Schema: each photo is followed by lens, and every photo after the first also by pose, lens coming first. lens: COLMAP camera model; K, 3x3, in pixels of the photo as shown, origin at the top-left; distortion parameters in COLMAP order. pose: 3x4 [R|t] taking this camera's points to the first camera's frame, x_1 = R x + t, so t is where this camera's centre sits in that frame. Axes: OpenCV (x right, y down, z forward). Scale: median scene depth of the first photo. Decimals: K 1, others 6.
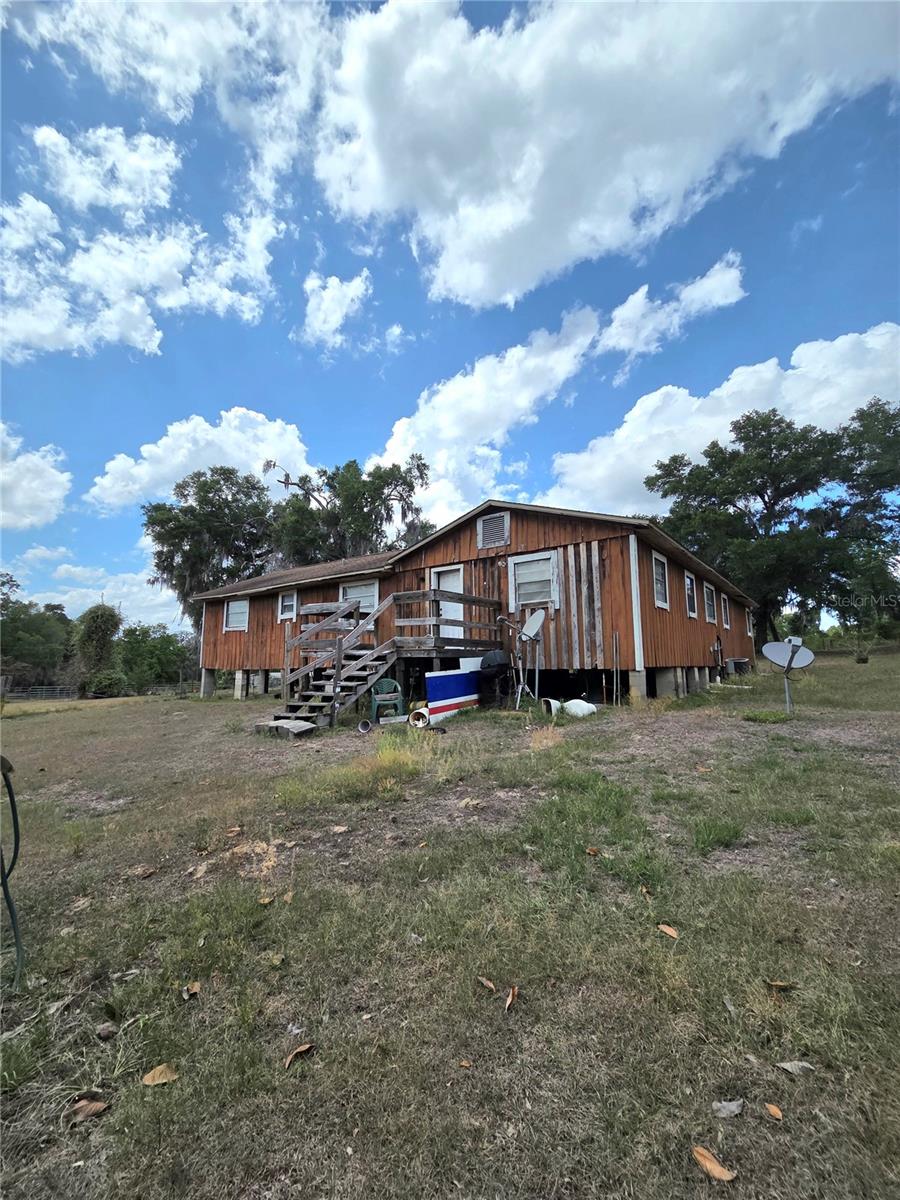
lens RADIAL K [[493.9, 0, 444.7], [0, 493.9, 590.1], [0, 0, 1]] dist [0.009935, -0.001316]
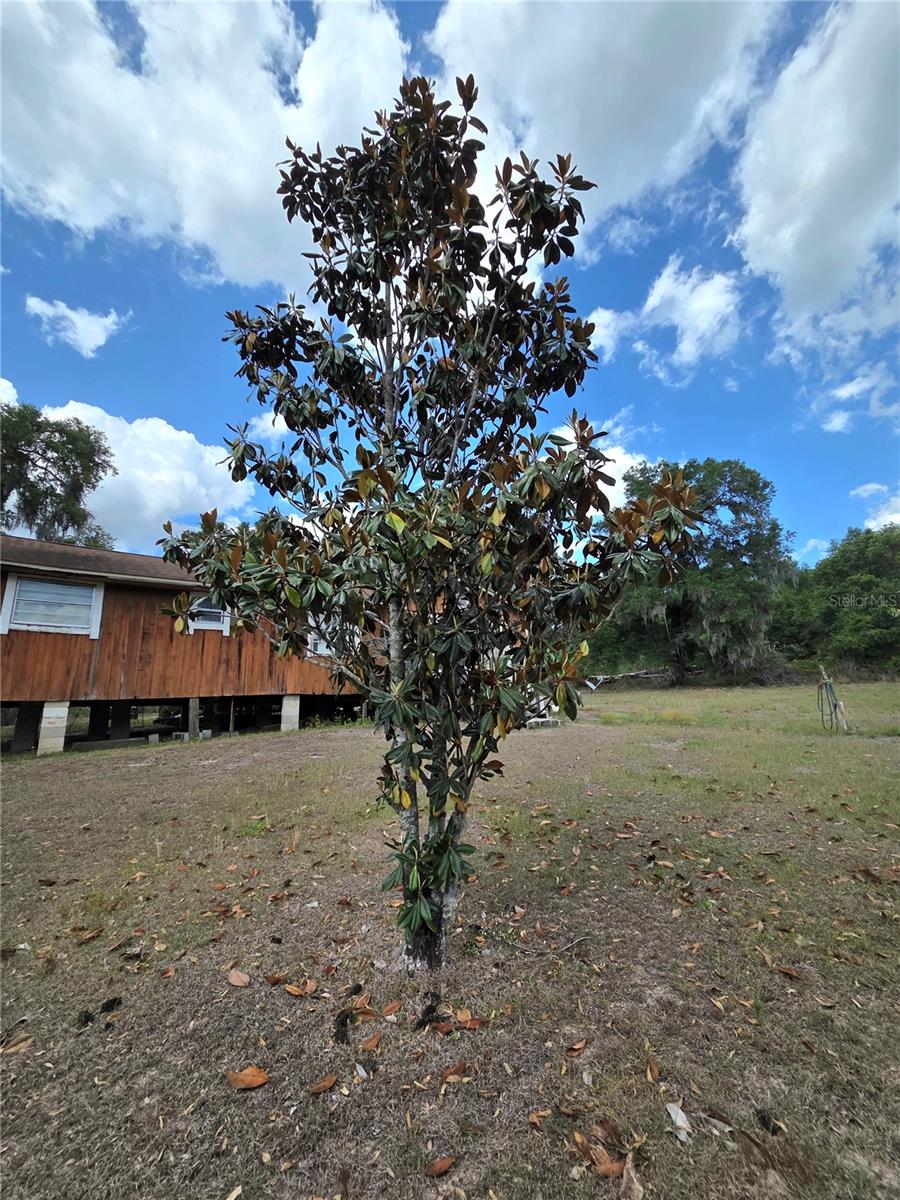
lens RADIAL K [[493.9, 0, 444.7], [0, 493.9, 590.1], [0, 0, 1]] dist [0.009935, -0.001316]
pose [[0.286318, 0.240354, 0.927498, -0.840875], [-0.086434, 0.970557, -0.224831, 0.124613], [-0.954228, -0.015794, 0.298662, 0.409977]]
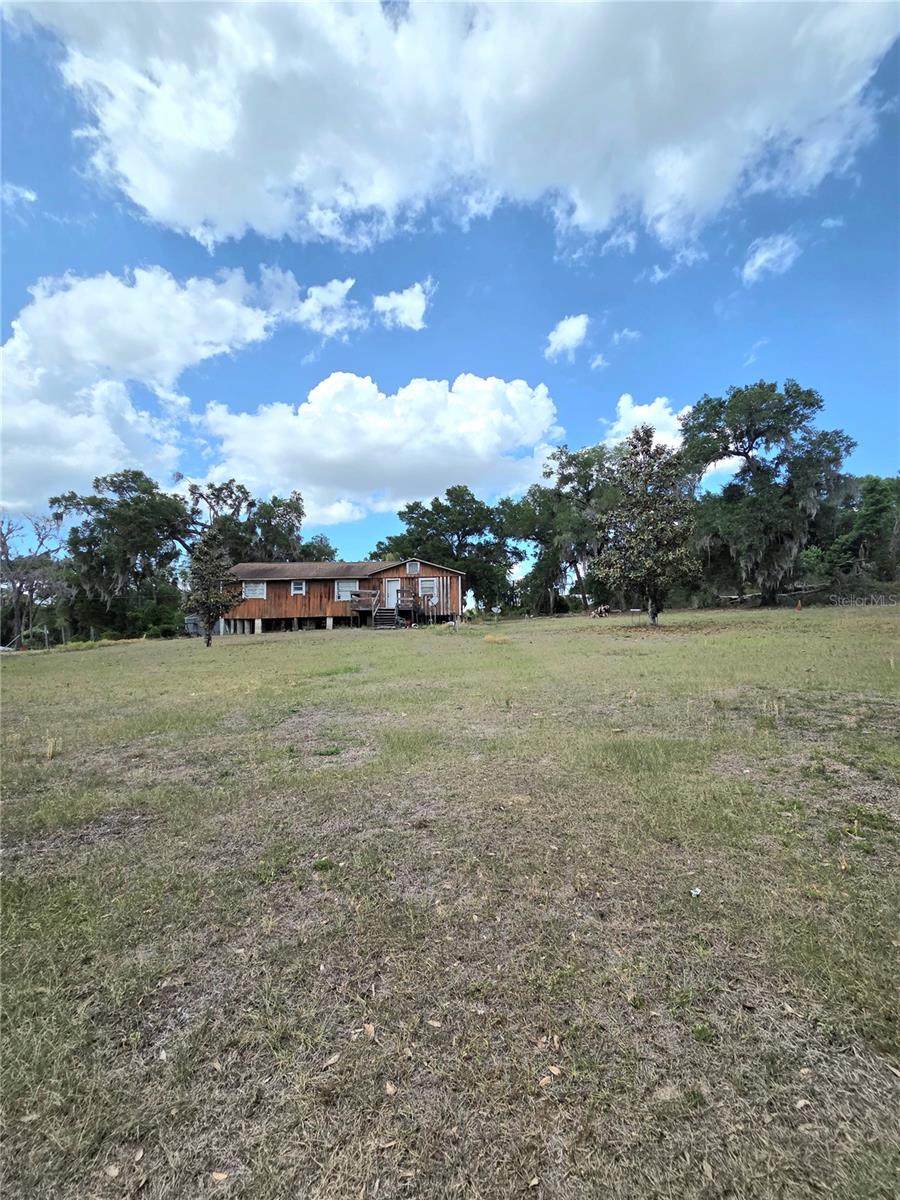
lens RADIAL K [[492.8, 0, 443.5], [0, 492.8, 586.5], [0, 0, 1]] dist [0.013996, -0.005354]
pose [[0.813615, 0.057828, 0.578521, -0.938805], [-0.077195, 0.996976, 0.008910, -0.035338], [-0.576257, -0.051908, 0.815619, -0.957270]]
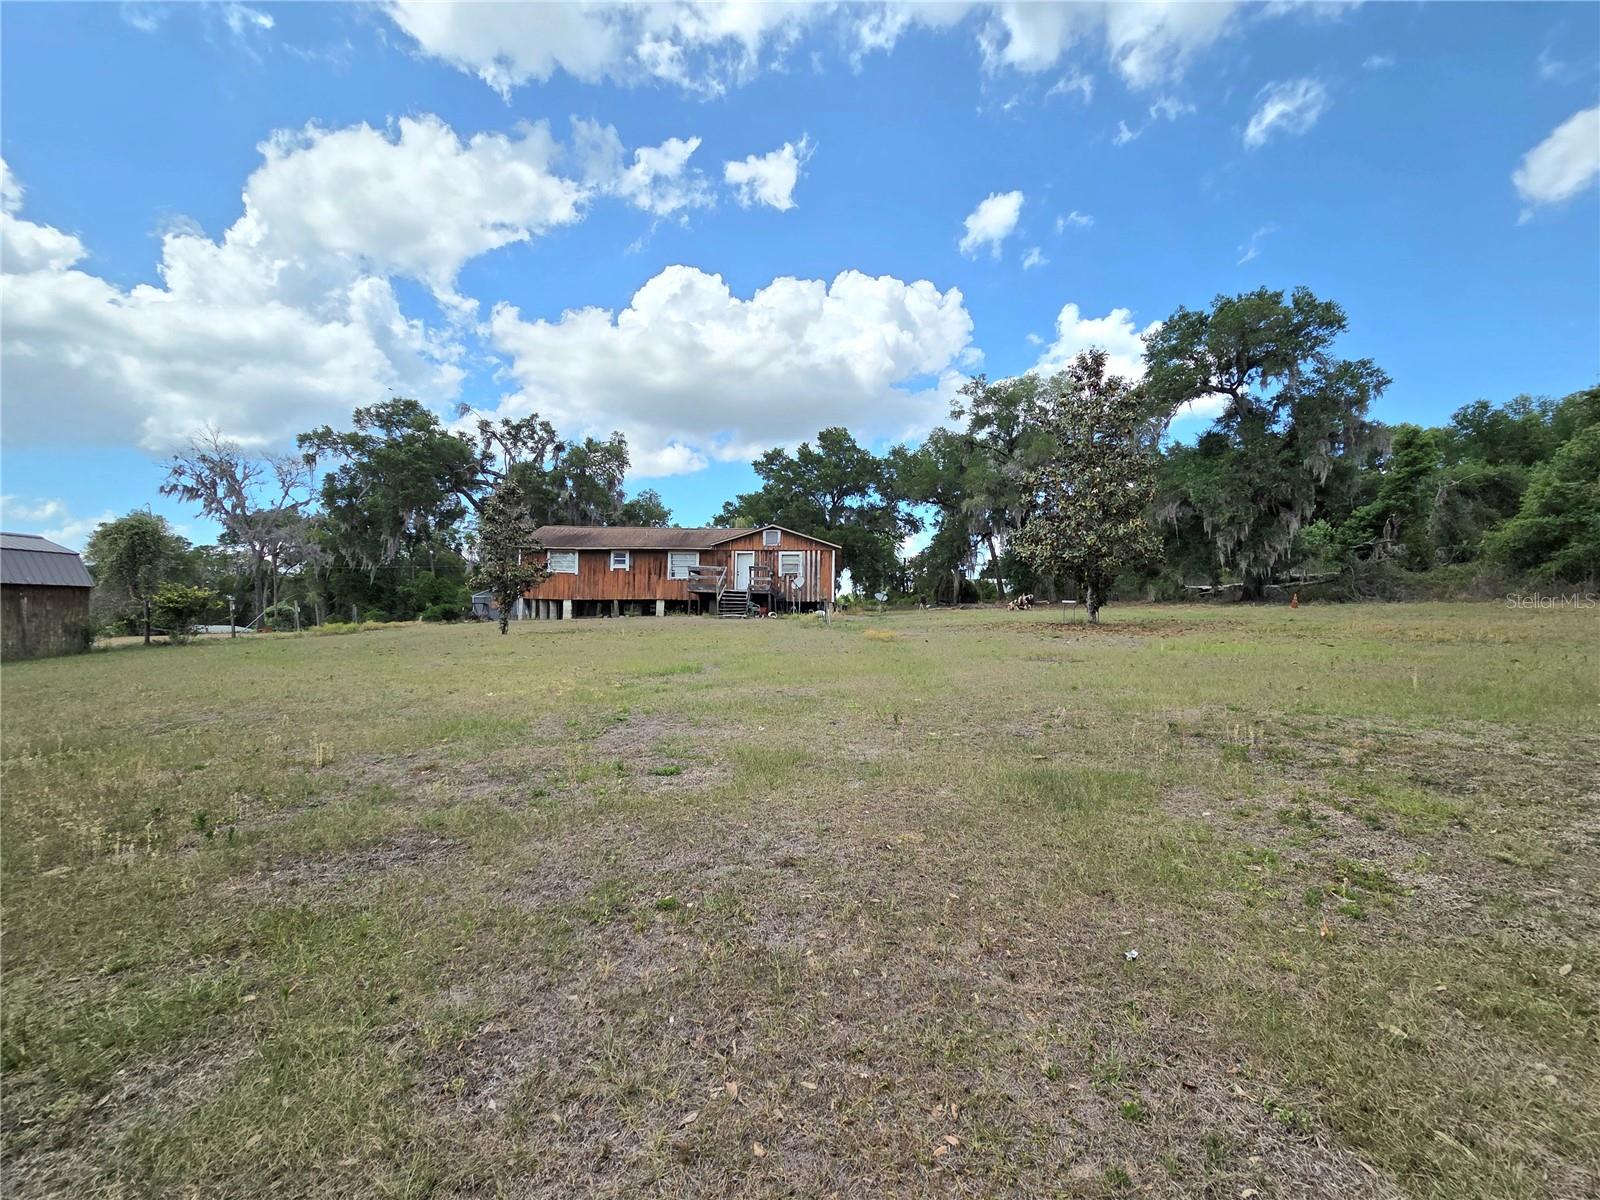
lens RADIAL K [[658.6, 0, 789.2], [0, 658.6, 597.9], [0, 0, 1]] dist [0.009935, -0.001316]
pose [[0.829899, 0.049084, 0.555750, -0.947659], [-0.101744, 0.992733, 0.064255, -0.035596], [-0.548557, -0.109870, 0.828863, -0.962050]]
